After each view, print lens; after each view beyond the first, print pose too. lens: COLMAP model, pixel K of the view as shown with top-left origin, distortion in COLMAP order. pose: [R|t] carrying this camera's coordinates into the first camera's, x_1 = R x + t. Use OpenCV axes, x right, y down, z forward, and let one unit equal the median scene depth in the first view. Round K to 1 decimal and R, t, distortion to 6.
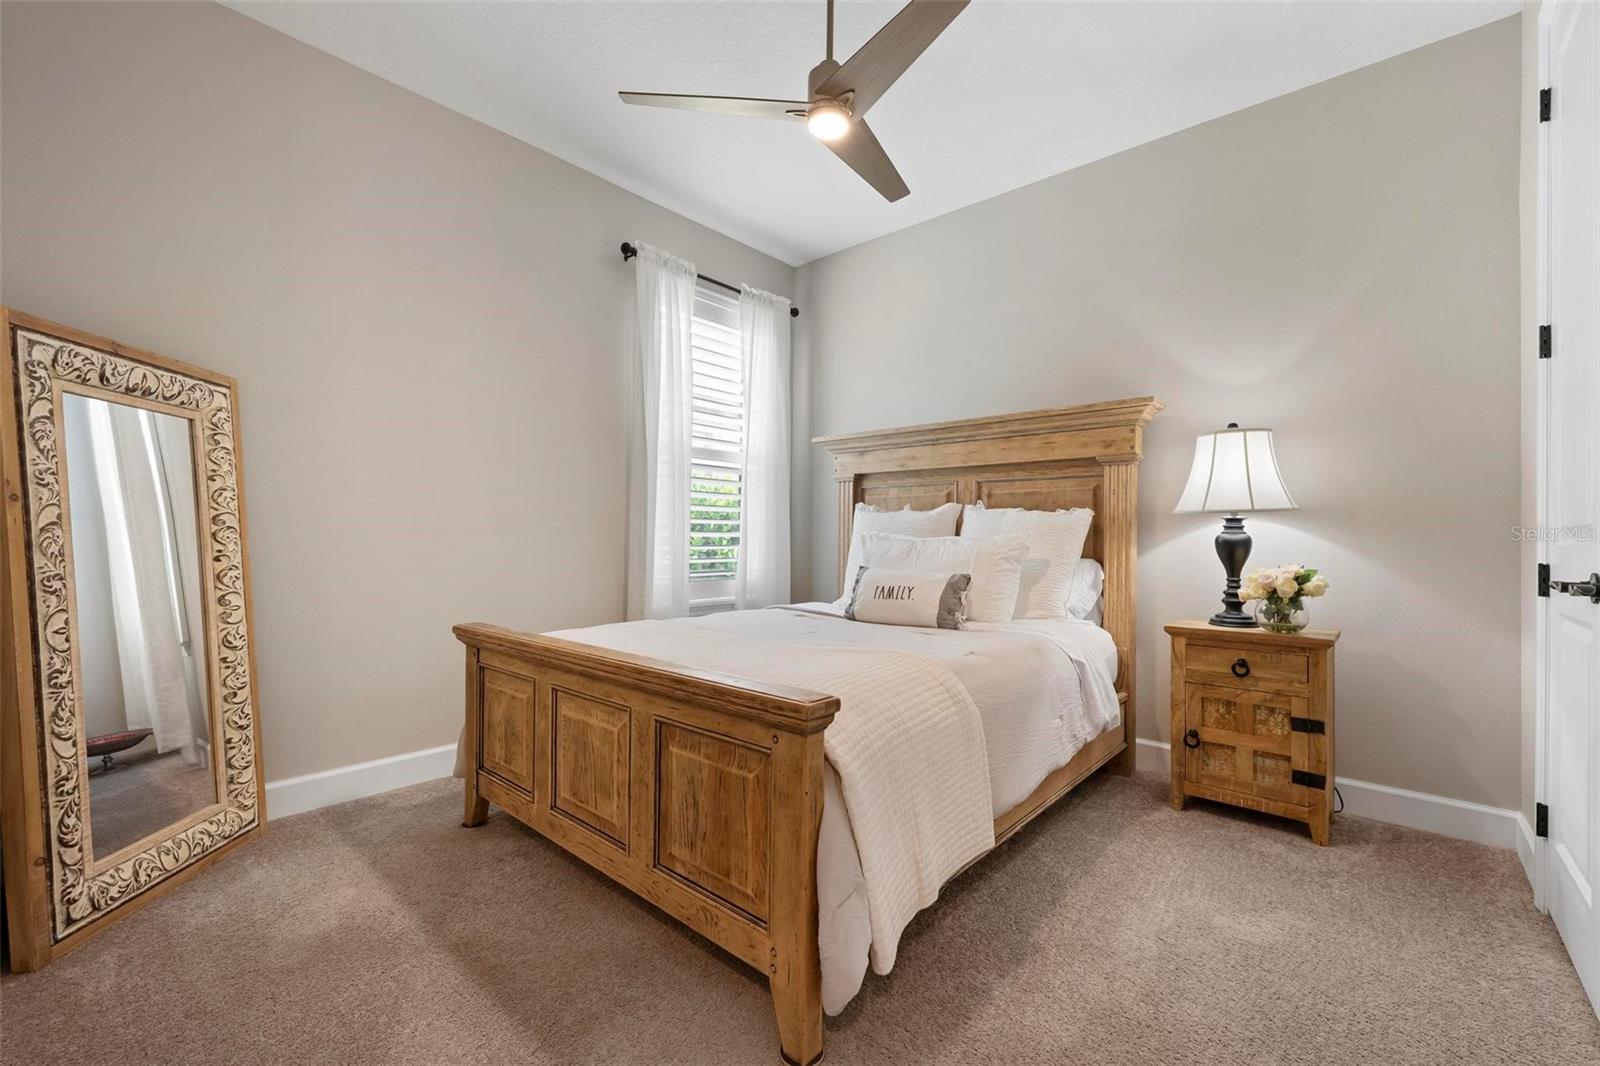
lens RADIAL K [[658.4, 0, 805.0], [0, 658.4, 533.6], [0, 0, 1]] dist [-0.001500, -0.000275]
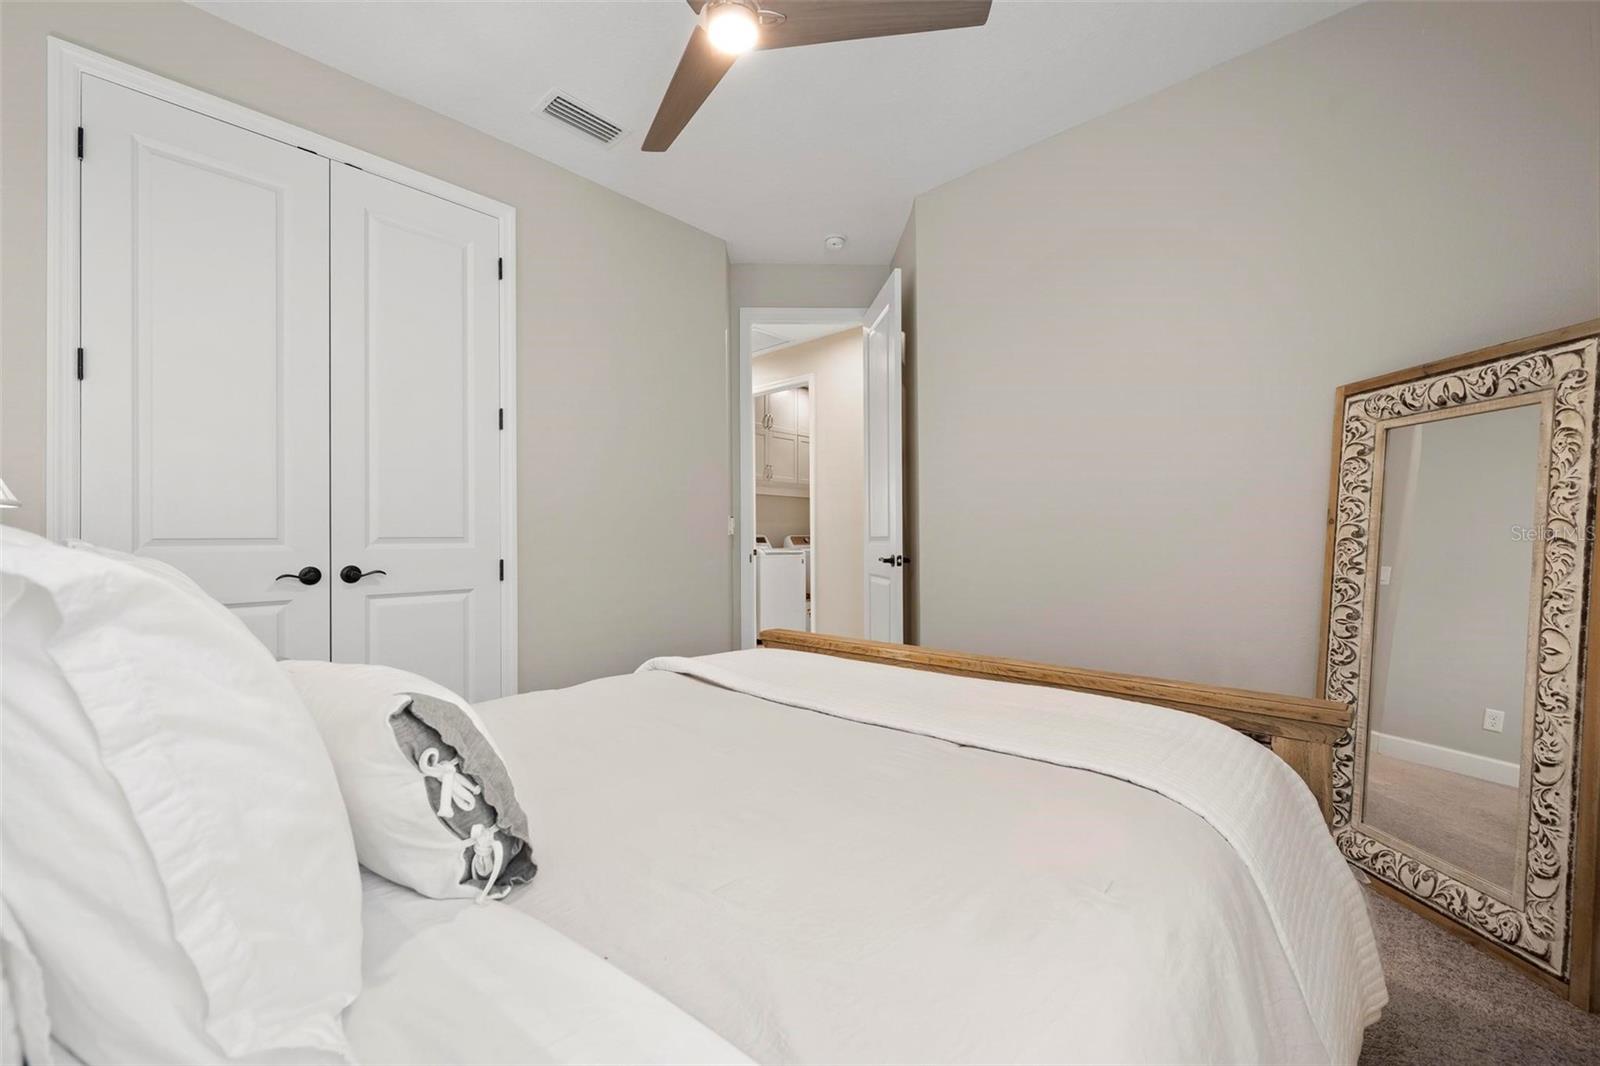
lens RADIAL K [[658.4, 0, 805.0], [0, 658.4, 533.6], [0, 0, 1]] dist [-0.001500, -0.000275]
pose [[-0.999881, -0.003256, 0.015108, -0.072832], [-0.003493, 0.999871, -0.015689, -0.002045], [-0.015055, -0.015740, -0.999763, 2.005748]]
